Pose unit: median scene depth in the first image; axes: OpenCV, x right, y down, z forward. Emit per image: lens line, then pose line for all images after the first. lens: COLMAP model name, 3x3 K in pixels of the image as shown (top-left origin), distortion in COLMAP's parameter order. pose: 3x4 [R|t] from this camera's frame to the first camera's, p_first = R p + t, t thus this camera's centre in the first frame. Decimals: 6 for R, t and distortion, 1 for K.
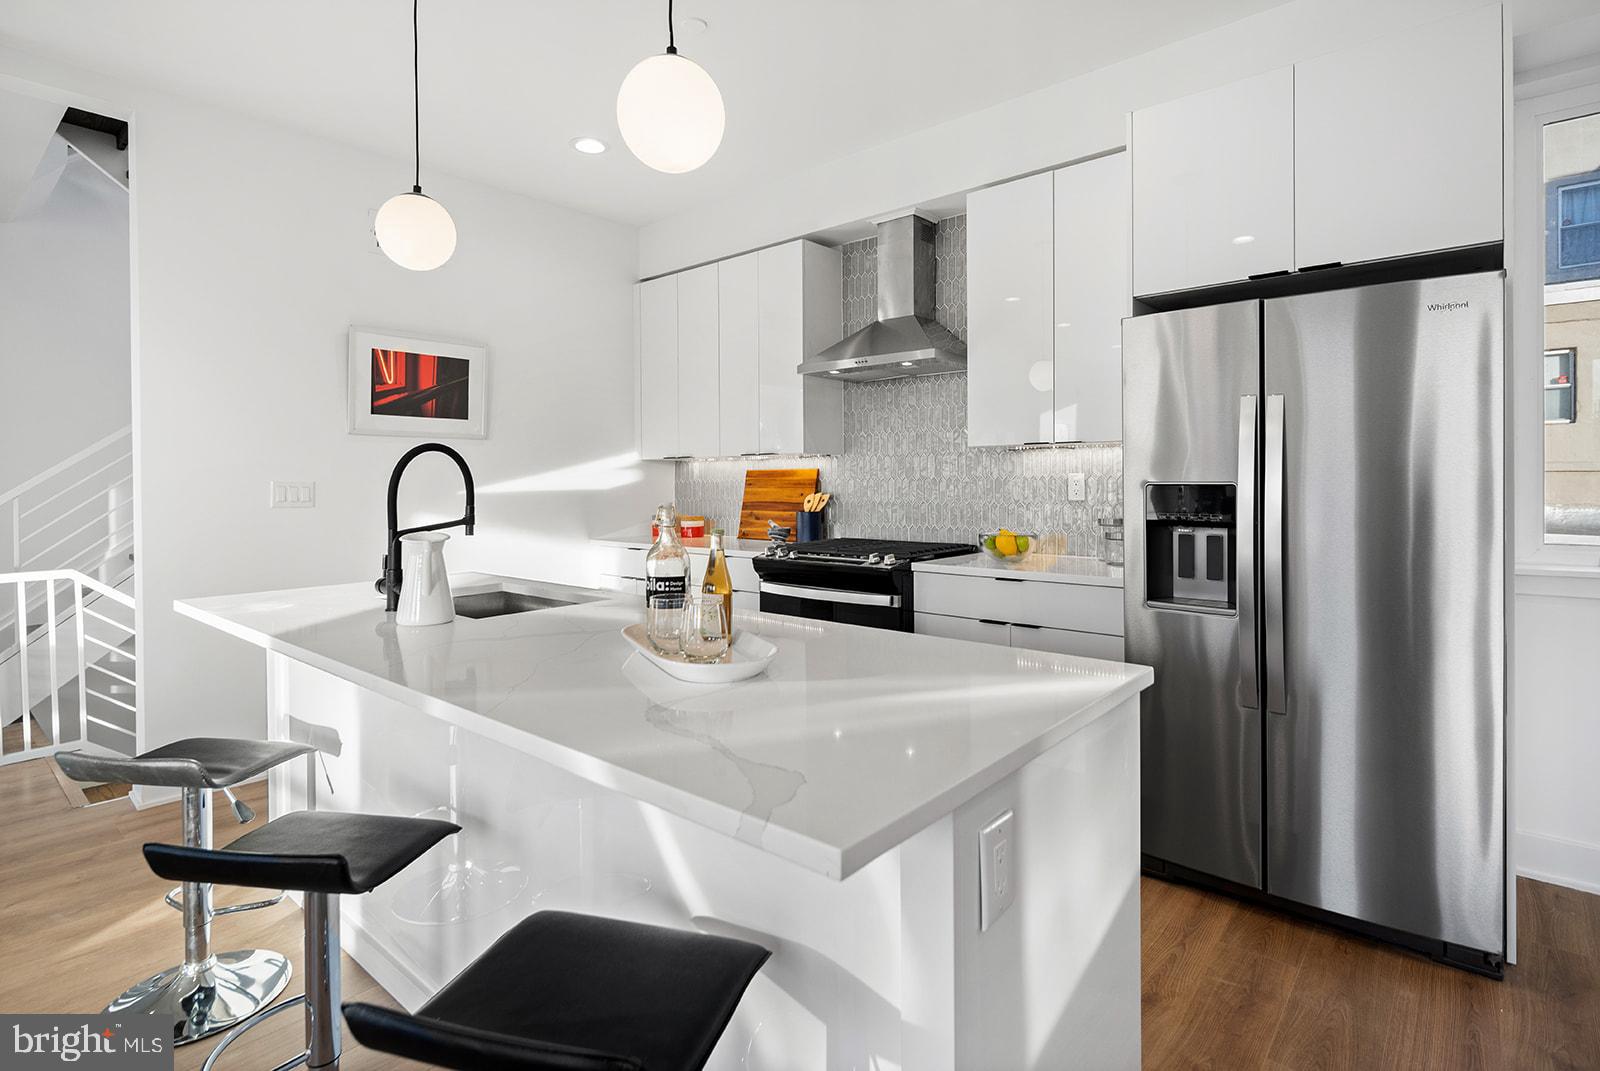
lens RADIAL K [[787.1, 0, 814.2], [0, 787.1, 487.2], [0, 0, 1]] dist [0.001052, -0.000021]
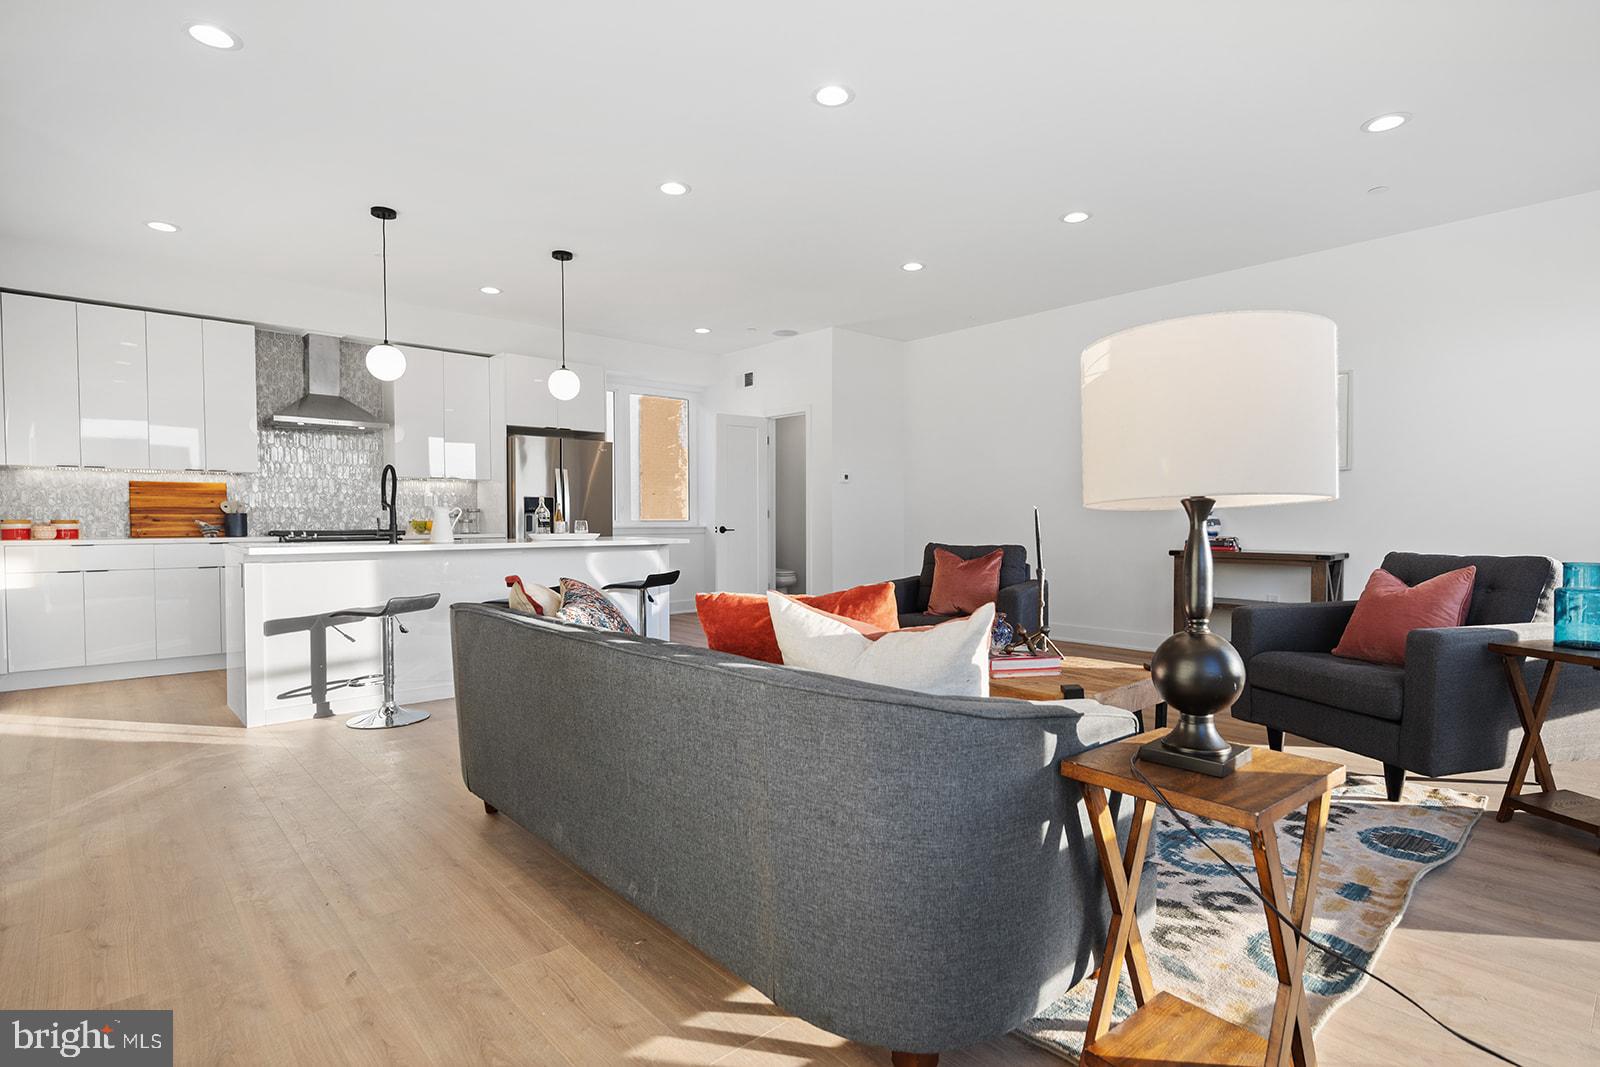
lens RADIAL K [[777.0, 0, 800.0], [0, 777.0, 533.5], [0, 0, 1]] dist [0.033867, -0.023550]
pose [[0.126270, -0.013444, 0.991905, -1.366834], [0.007451, 0.999893, 0.012603, 0.061040], [-0.991968, 0.005799, 0.126356, -0.190874]]
